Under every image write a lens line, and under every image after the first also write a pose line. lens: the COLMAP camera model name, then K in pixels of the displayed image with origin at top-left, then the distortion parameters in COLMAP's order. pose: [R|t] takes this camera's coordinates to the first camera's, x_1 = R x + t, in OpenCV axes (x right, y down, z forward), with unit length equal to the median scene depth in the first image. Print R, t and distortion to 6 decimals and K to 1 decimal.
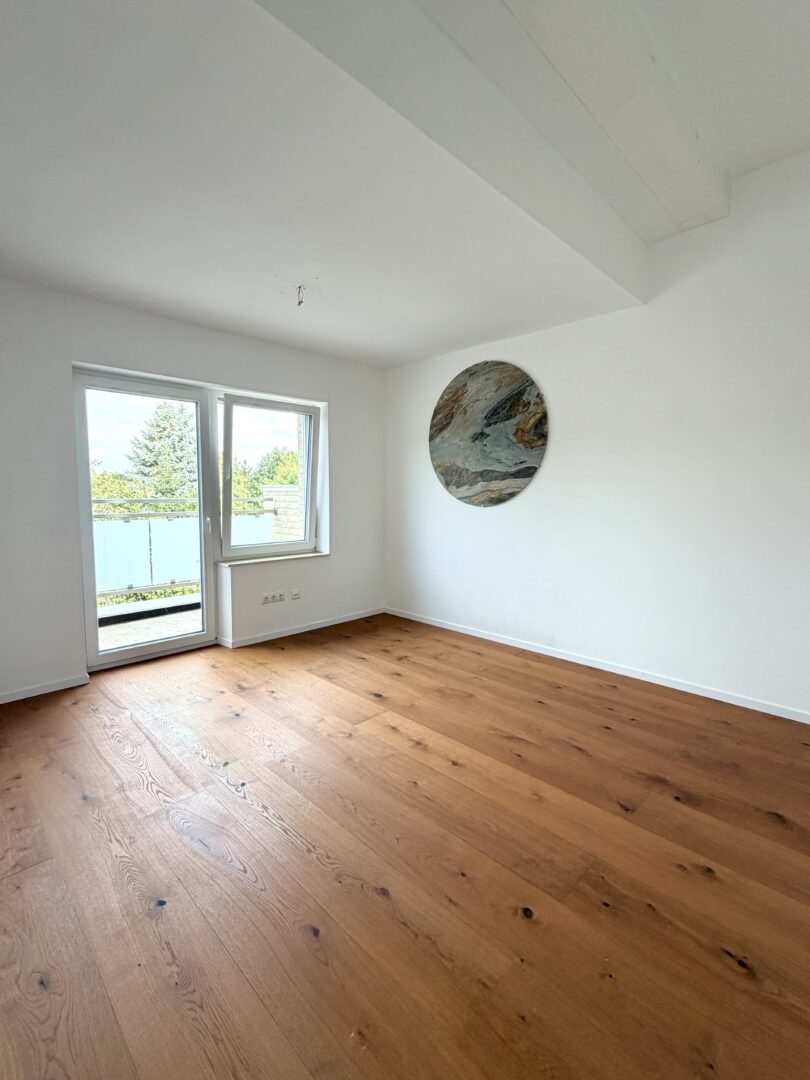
lens RADIAL K [[503.8, 0, 402.2], [0, 503.8, 539.3], [0, 0, 1]] dist [-0.000840, -0.000347]
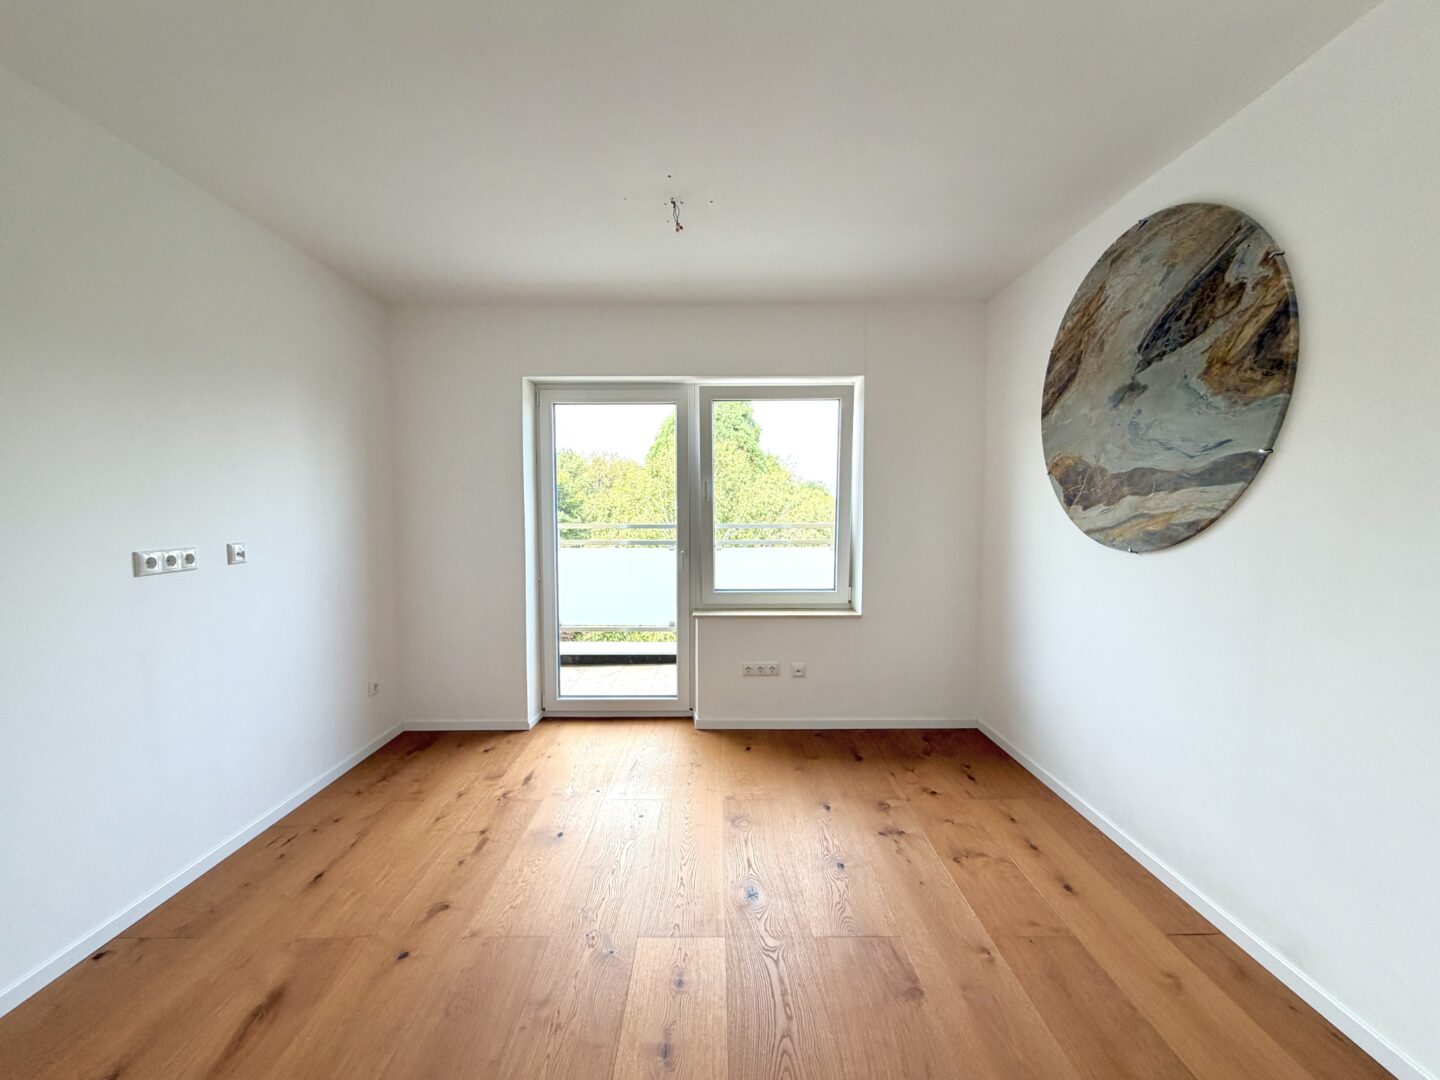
lens RADIAL K [[592.1, 0, 713.4], [0, 592.1, 544.2], [0, 0, 1]] dist [0.001941, -0.000311]
pose [[0.693122, 0.036692, -0.719886, 0.291391], [-0.062799, 0.997980, -0.009598, -0.045867], [0.718080, 0.051861, 0.694026, 0.398001]]
